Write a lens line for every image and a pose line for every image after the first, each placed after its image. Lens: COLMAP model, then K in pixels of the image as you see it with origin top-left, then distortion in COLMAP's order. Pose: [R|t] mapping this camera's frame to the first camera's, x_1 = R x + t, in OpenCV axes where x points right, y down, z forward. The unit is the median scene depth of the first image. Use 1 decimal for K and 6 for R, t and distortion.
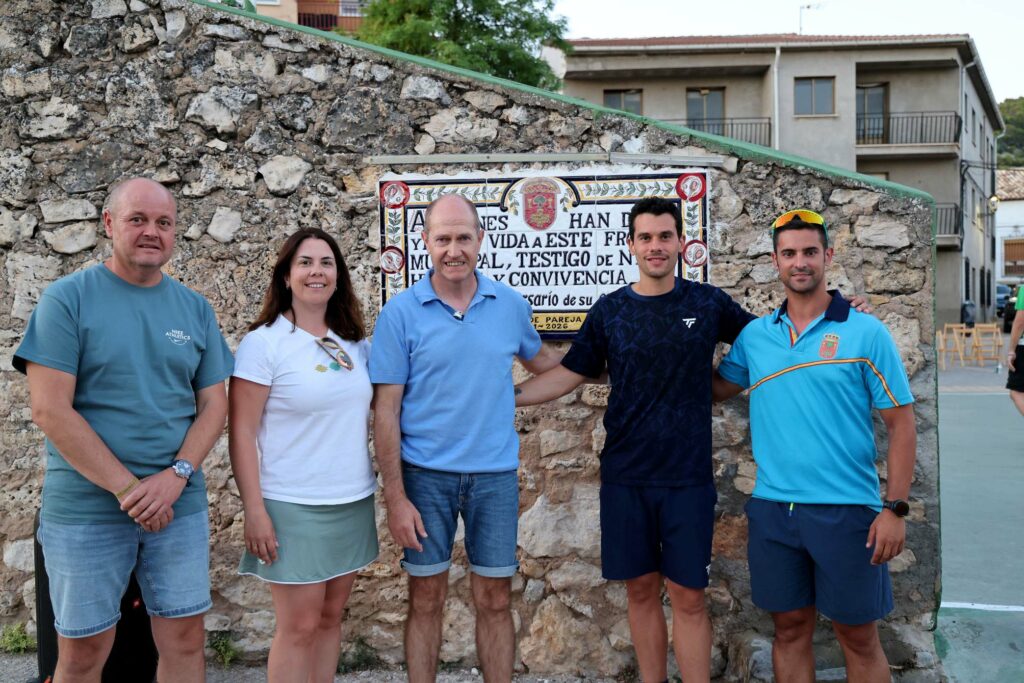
lens RADIAL K [[1047.6, 0, 512.3], [0, 1047.6, 332.4], [0, 0, 1]] dist [0.018715, 0.000000]
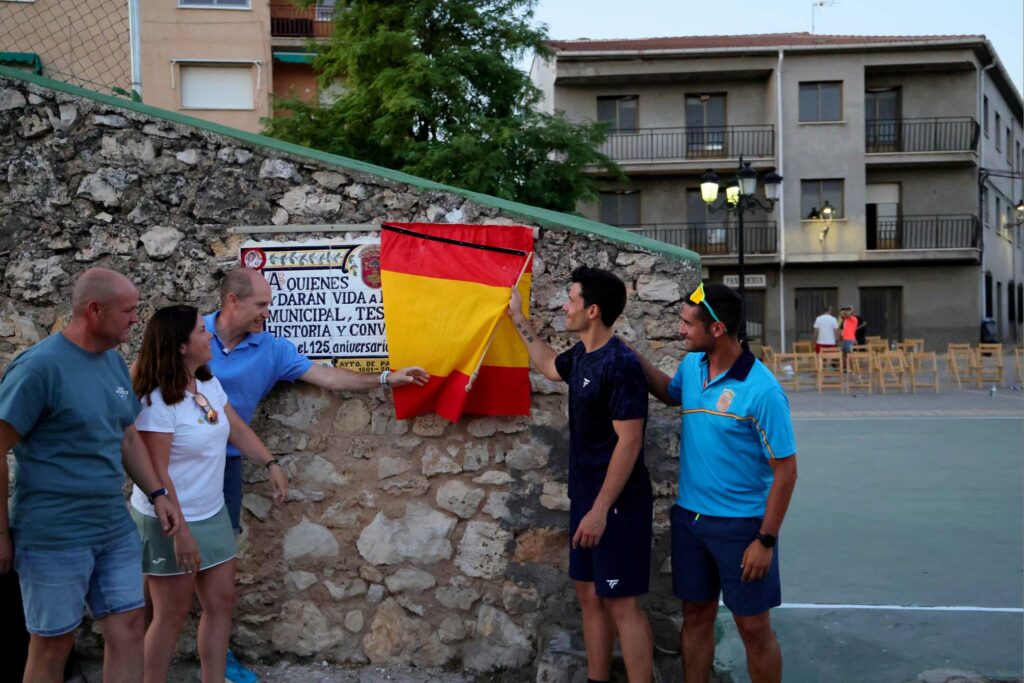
lens RADIAL K [[1121.3, 0, 510.6], [0, 1121.3, 337.1], [0, 0, 1]] dist [0.041154, 0.000000]
pose [[0.999946, -0.009066, 0.005168, 0.167782], [0.009149, 0.999825, -0.016316, -0.019589], [-0.005019, 0.016363, 0.999854, -0.265550]]
